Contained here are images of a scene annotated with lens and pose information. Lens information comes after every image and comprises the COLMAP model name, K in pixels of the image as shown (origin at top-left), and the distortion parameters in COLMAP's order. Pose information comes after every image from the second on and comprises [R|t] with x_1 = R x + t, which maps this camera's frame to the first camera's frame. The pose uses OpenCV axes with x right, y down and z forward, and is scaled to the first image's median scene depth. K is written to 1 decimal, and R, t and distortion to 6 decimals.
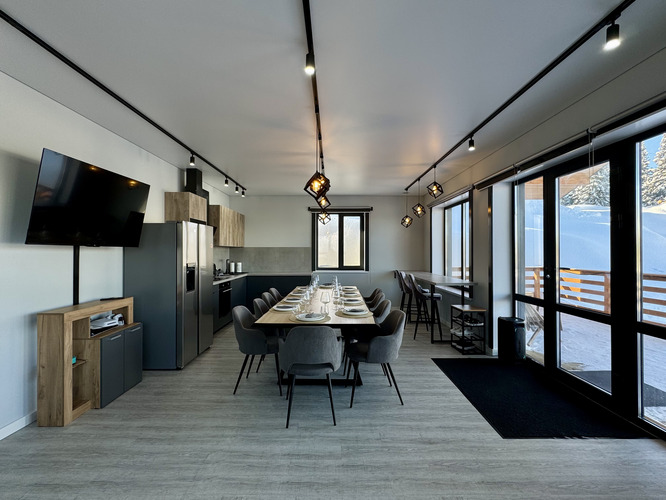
lens RADIAL K [[311.3, 0, 331.2], [0, 311.3, 249.8], [0, 0, 1]] dist [-0.002460, -0.000155]
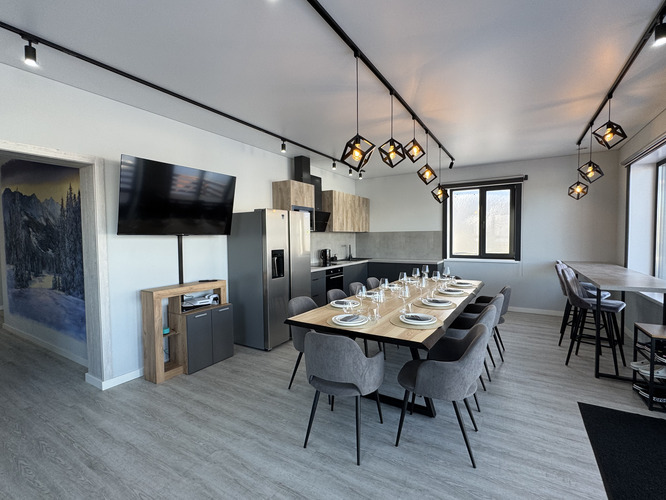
lens RADIAL K [[311.3, 0, 331.7], [0, 311.3, 250.0], [0, 0, 1]] dist [-0.002460, -0.000155]
pose [[0.855942, 0.011981, -0.516933, 0.272623], [0.015168, 0.998719, 0.048263, -0.003591], [0.516849, -0.049151, 0.854665, 0.263423]]
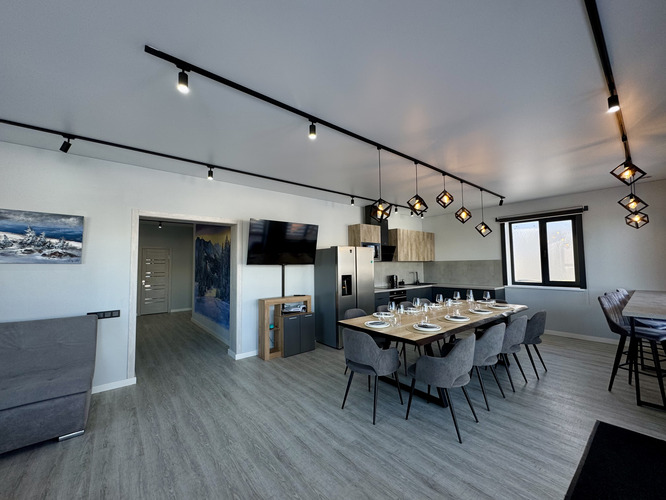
lens RADIAL K [[267.6, 0, 331.1], [0, 267.6, 249.3], [0, 0, 1]] dist [-0.004282, 0.000748]
pose [[0.633140, -0.054506, -0.772116, 0.541568], [0.017728, 0.998277, -0.055934, -0.008945], [0.773834, 0.021726, 0.633015, 0.205967]]
